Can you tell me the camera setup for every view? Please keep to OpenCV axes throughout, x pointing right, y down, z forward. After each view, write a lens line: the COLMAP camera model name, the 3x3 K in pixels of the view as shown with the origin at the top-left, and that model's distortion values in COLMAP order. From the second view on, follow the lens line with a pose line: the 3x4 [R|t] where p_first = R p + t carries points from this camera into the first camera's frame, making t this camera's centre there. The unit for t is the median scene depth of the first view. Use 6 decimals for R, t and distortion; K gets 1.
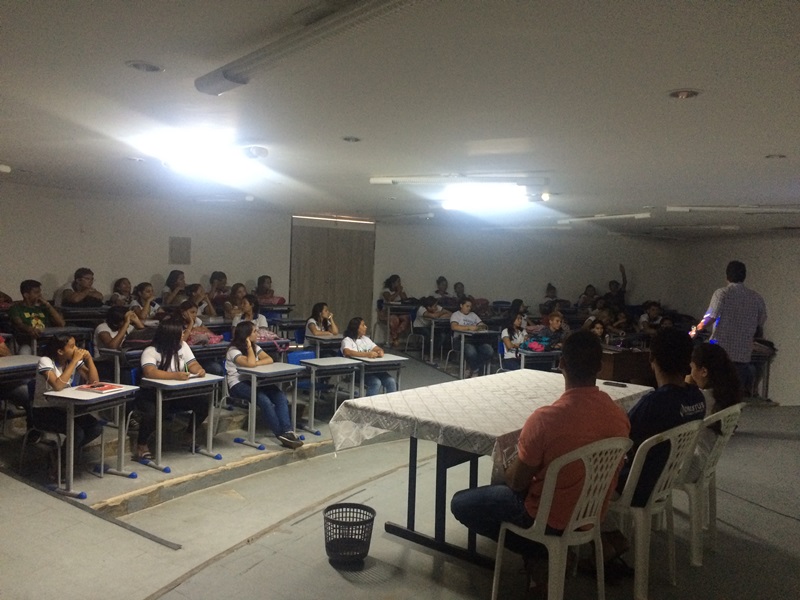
lens RADIAL K [[688.1, 0, 398.6], [0, 688.1, 300.3], [0, 0, 1]] dist [0.091035, -0.129714]
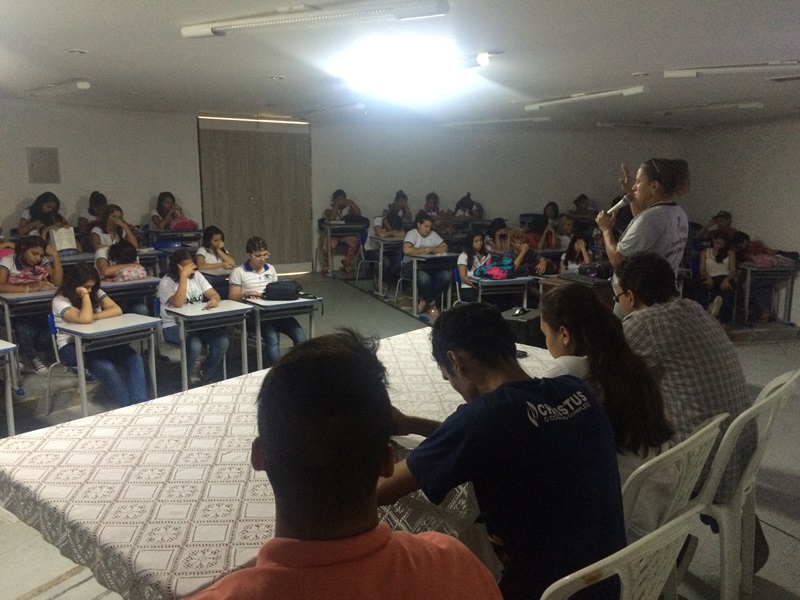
lens RADIAL K [[688.1, 0, 398.6], [0, 688.1, 300.3], [0, 0, 1]] dist [0.091035, -0.129714]
pose [[0.999214, -0.037419, -0.013075, 0.128674], [0.038742, 0.991706, 0.122545, -0.003132], [0.008381, -0.122956, 0.992377, 0.295633]]
